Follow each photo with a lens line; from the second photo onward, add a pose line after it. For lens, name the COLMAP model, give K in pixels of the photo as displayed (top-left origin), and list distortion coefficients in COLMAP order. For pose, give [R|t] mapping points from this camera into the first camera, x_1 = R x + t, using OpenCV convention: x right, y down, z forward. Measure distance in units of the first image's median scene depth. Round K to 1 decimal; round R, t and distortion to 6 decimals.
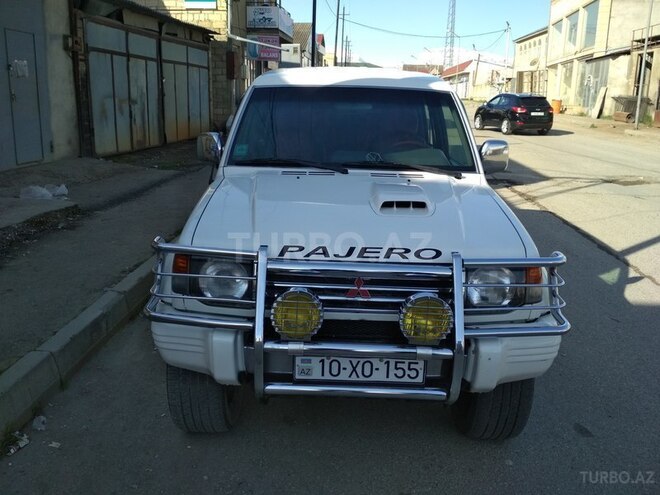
lens RADIAL K [[580.6, 0, 330.0], [0, 580.6, 247.5], [0, 0, 1]] dist [0.018845, -0.009841]
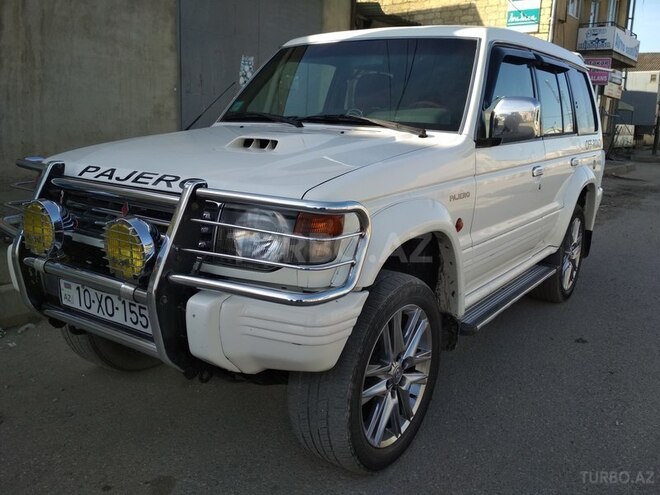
lens RADIAL K [[580.6, 0, 330.0], [0, 580.6, 247.5], [0, 0, 1]] dist [0.018845, -0.009841]
pose [[0.844913, 0.126646, -0.519695, 0.781352], [-0.154448, 0.987947, -0.010343, 0.079005], [0.512121, 0.089005, 0.854289, 0.410544]]
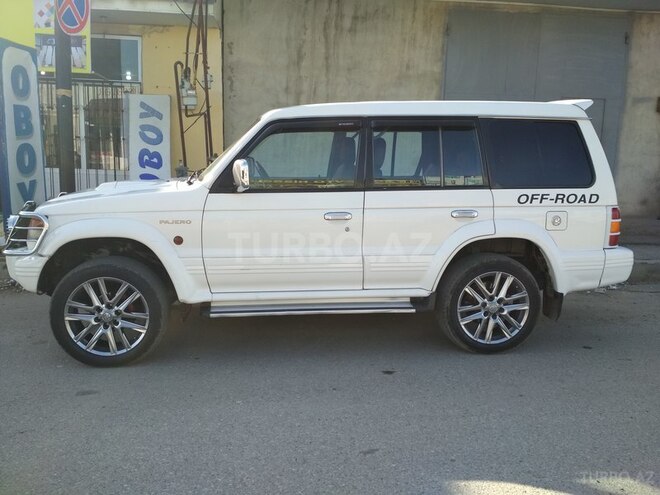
lens RADIAL K [[580.6, 0, 330.0], [0, 580.6, 247.5], [0, 0, 1]] dist [0.018845, -0.009841]
pose [[0.213116, 0.146580, -0.965969, 2.149640], [-0.269515, 0.959141, 0.086082, -0.254137], [0.939118, 0.241997, 0.243914, 1.447442]]
